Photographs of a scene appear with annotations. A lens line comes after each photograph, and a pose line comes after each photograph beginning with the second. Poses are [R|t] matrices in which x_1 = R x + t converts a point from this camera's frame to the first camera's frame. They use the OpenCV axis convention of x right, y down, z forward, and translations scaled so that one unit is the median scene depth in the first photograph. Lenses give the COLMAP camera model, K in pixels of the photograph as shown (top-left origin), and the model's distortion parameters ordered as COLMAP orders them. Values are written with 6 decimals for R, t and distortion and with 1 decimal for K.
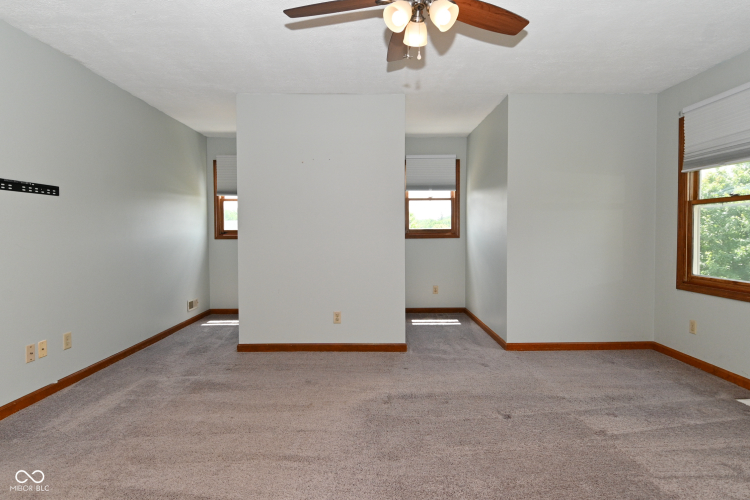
lens RADIAL K [[395.0, 0, 371.2], [0, 395.0, 245.3], [0, 0, 1]] dist [0.018195, -0.030388]
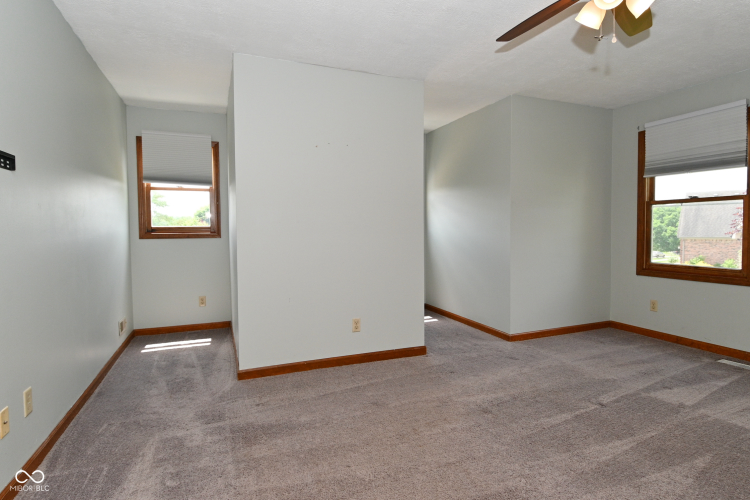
lens RADIAL K [[395.0, 0, 371.2], [0, 395.0, 245.3], [0, 0, 1]] dist [0.018195, -0.030388]
pose [[0.929457, -0.018731, 0.368454, -0.429591], [0.016459, 0.999821, 0.009307, -0.004200], [-0.368562, -0.002586, 0.929600, 0.190352]]
